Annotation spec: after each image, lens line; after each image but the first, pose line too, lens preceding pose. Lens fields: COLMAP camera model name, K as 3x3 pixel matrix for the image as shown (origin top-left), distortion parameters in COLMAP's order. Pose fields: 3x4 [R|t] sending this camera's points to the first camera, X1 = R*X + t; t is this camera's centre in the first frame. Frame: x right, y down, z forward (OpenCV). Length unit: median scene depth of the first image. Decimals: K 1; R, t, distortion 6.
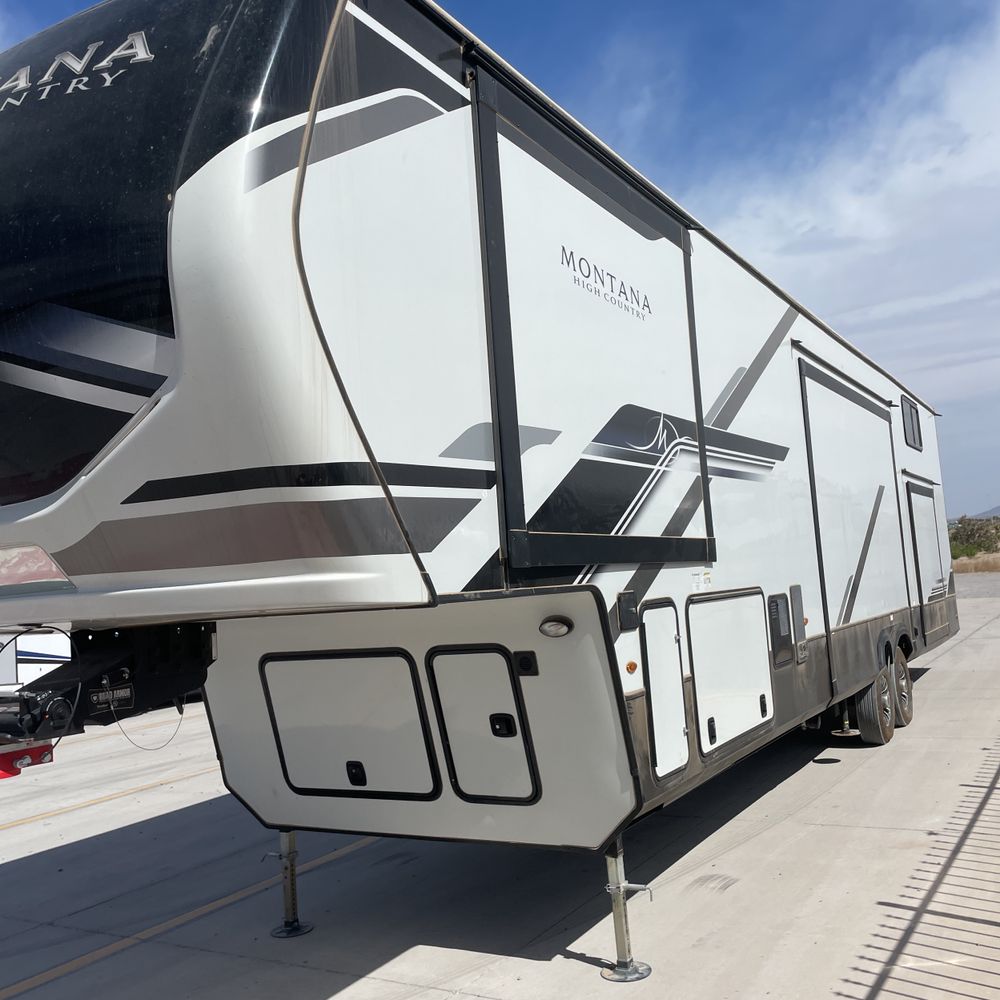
lens RADIAL K [[1002.5, 0, 503.6], [0, 1002.5, 485.7], [0, 0, 1]] dist [0.052116, -0.021723]
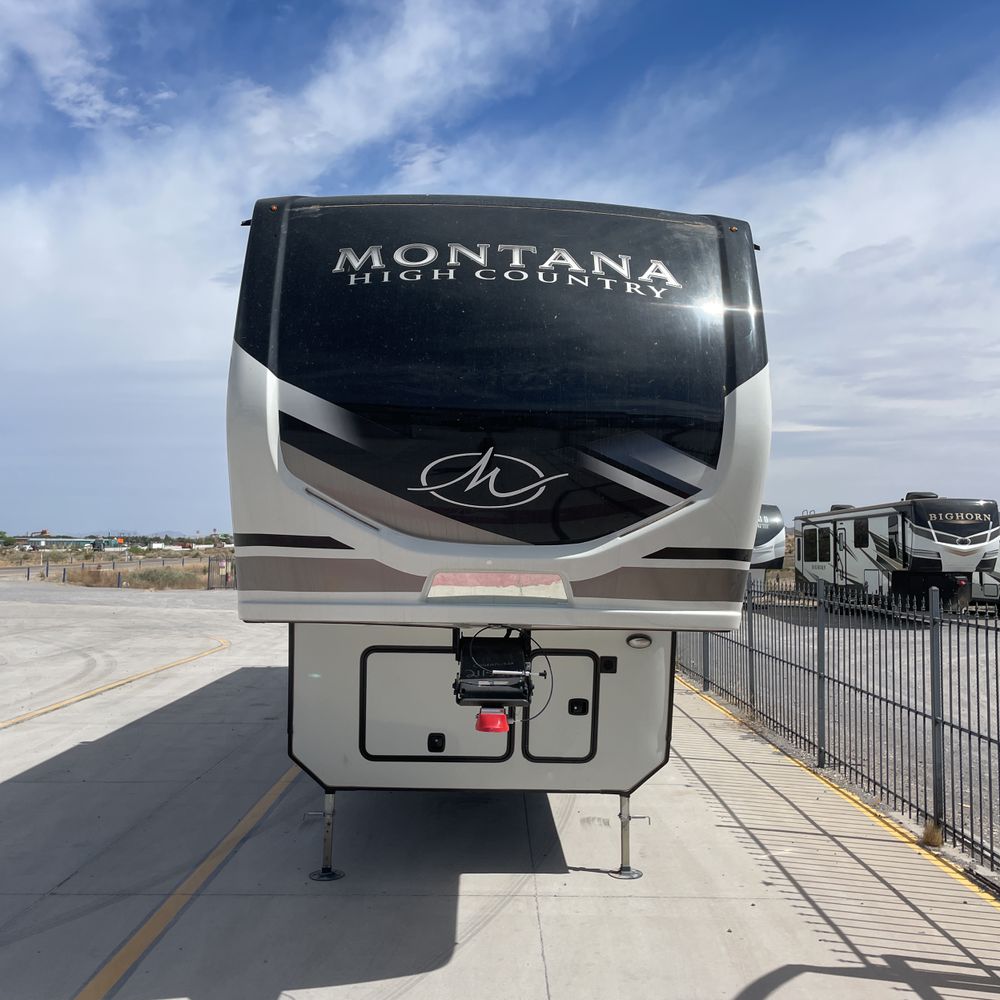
lens RADIAL K [[1004.2, 0, 500.0], [0, 1004.2, 500.0], [0, 0, 1]] dist [0.150574, -0.197334]
pose [[0.834087, 0.129031, 0.536330, -0.903068], [-0.135793, 0.990367, -0.027081, 0.000305], [-0.534658, -0.050242, 0.843574, -0.141913]]
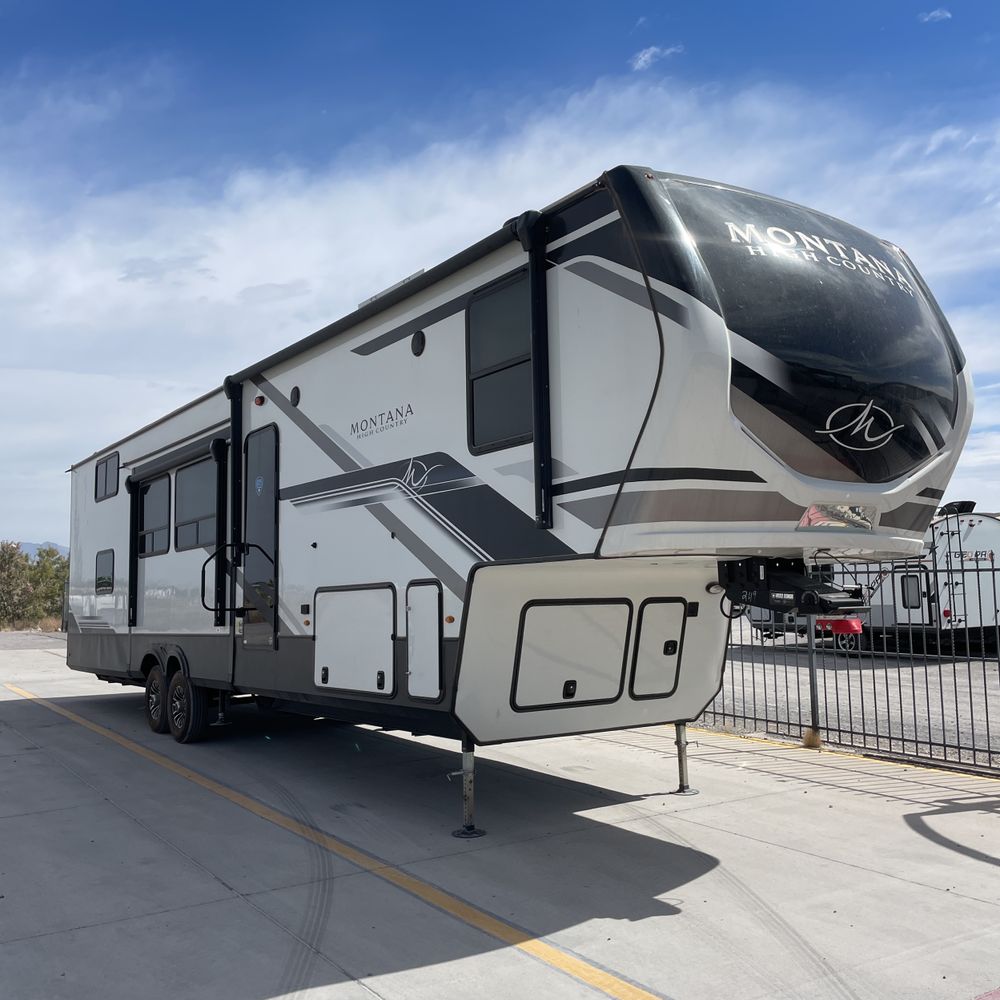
lens RADIAL K [[1015.9, 0, 516.4], [0, 1015.9, 503.2], [0, 0, 1]] dist [0.136425, -0.021292]
pose [[0.403647, 0.151016, 0.902365, -1.641884], [-0.096567, 0.987807, -0.122119, 0.232603], [-0.909804, -0.037846, 0.413308, 0.545308]]
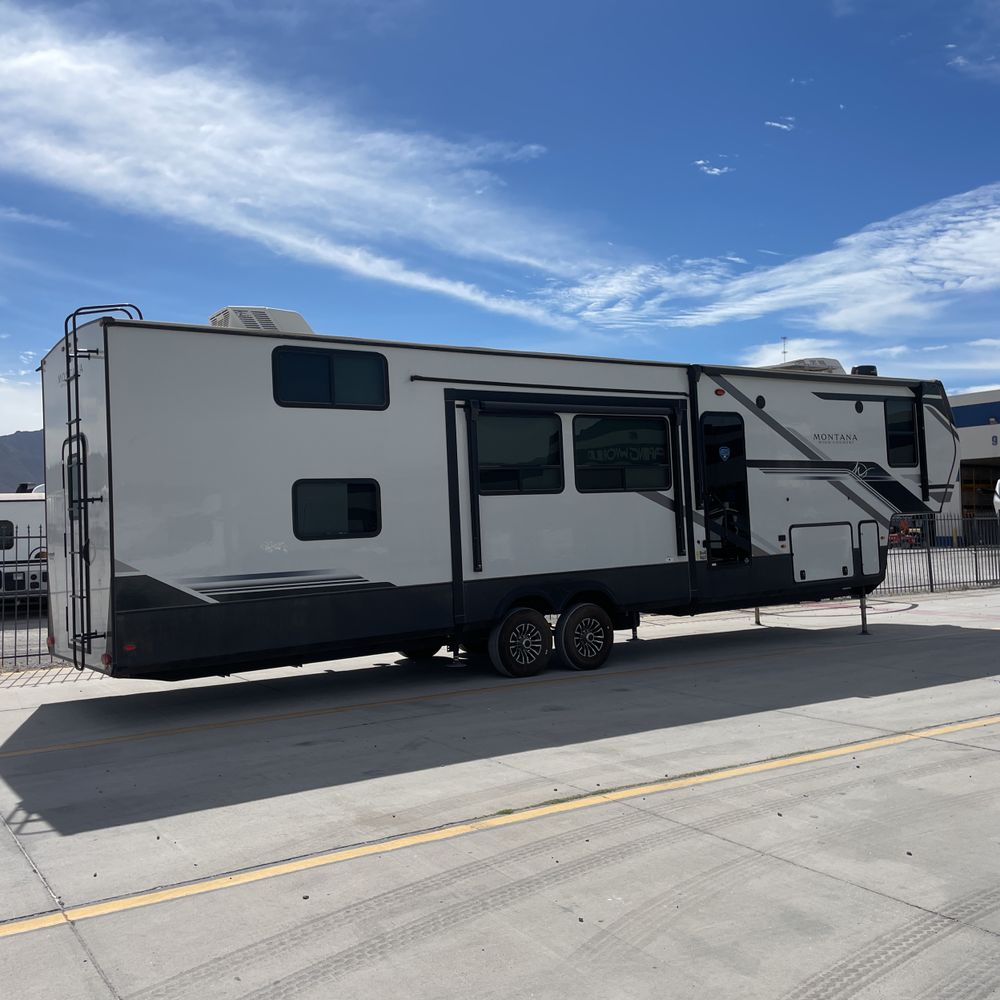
lens RADIAL K [[1003.7, 0, 500.0], [0, 1003.7, 500.0], [0, 0, 1]] dist [0.108555, -0.149736]
pose [[-0.907769, 0.128878, 0.399182, -0.545988], [0.073258, 0.985716, -0.151648, 0.513745], [-0.413025, -0.108418, -0.904243, 4.701135]]
